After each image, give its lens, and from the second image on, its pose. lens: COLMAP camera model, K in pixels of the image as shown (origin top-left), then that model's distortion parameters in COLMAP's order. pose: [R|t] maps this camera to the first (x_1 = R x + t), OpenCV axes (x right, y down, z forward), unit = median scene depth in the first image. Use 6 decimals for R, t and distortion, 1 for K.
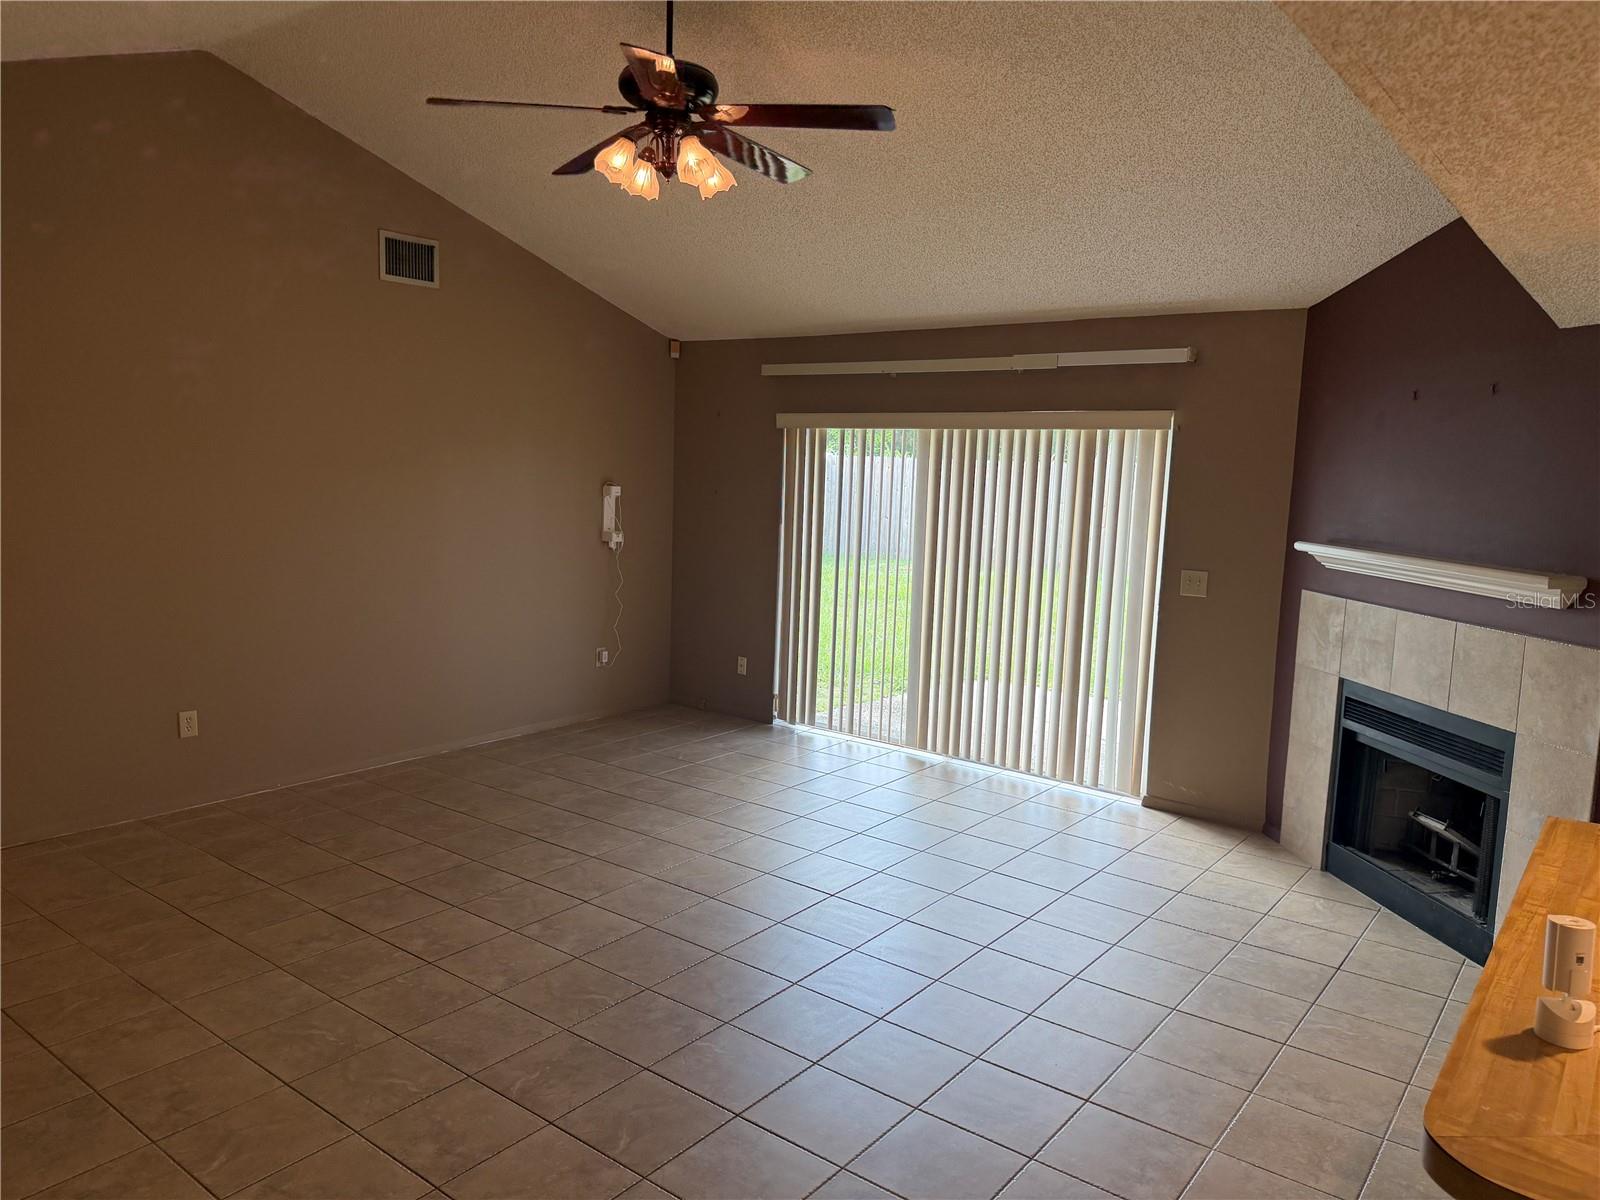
lens RADIAL K [[1129.4, 0, 803.6], [0, 1129.4, 603.3], [0, 0, 1]] dist [0.014766, -0.025794]
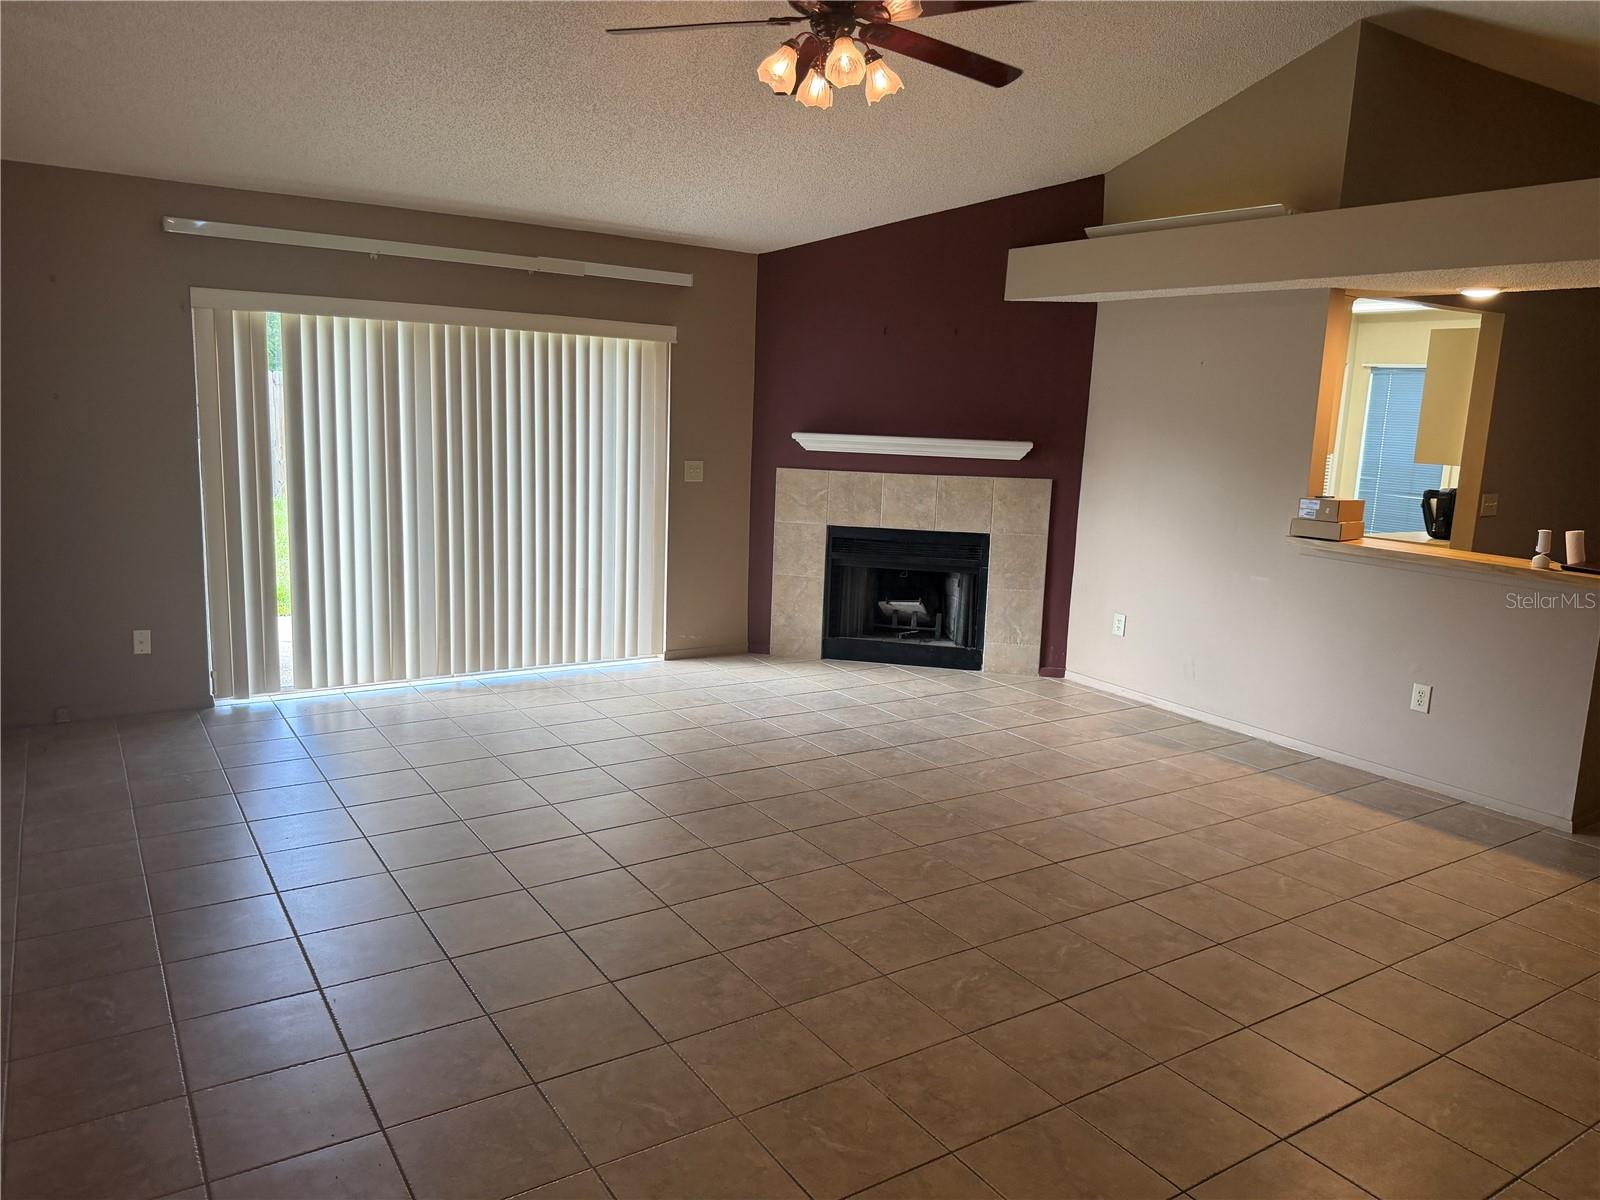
lens RADIAL K [[1132.0, 0, 800.0], [0, 1132.0, 600.0], [0, 0, 1]] dist [0.195543, -0.344780]
pose [[0.322962, -0.176737, 0.929763, -1.010870], [0.091602, 0.983633, 0.155159, -0.076717], [-0.941968, 0.035057, 0.333866, 0.607966]]
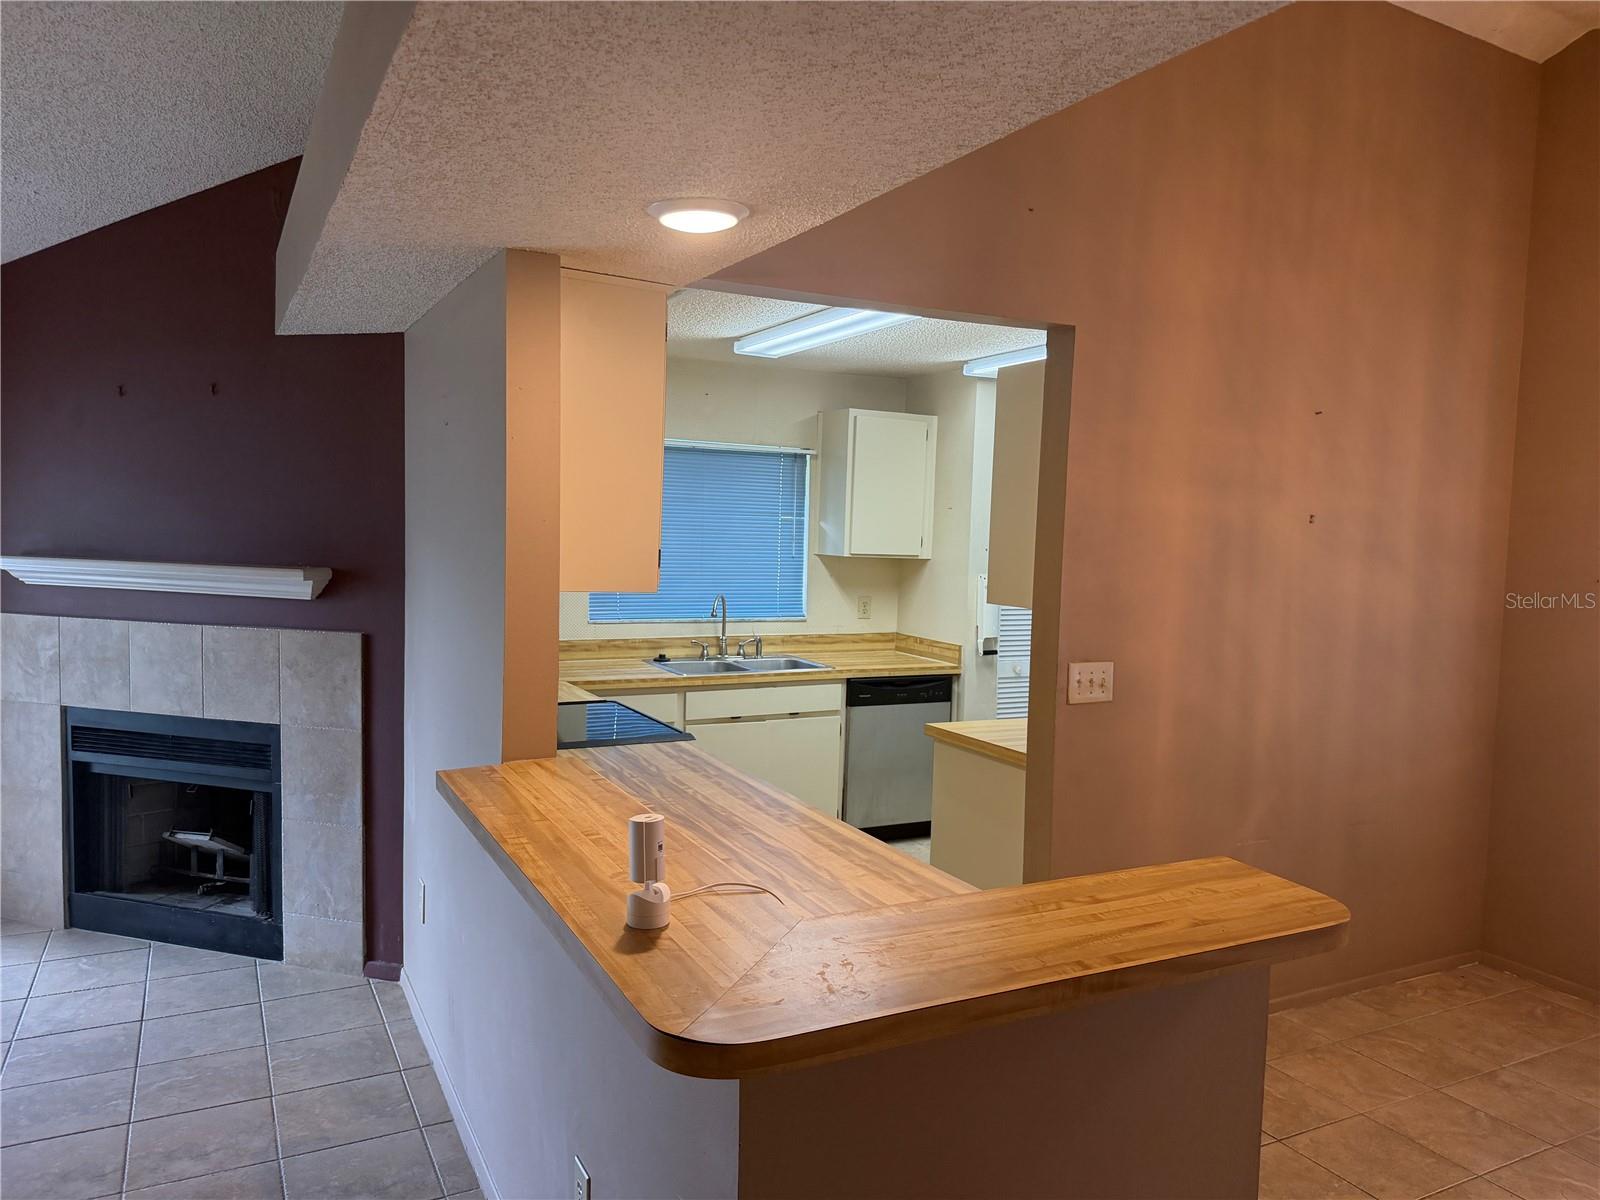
lens RADIAL K [[1129.4, 0, 803.6], [0, 1129.4, 603.3], [0, 0, 1]] dist [0.014766, -0.025794]
pose [[0.413047, -0.079986, 0.907190, -0.088473], [0.102935, 0.993853, 0.040761, 0.010689], [-0.904874, 0.076546, 0.418741, 0.113347]]
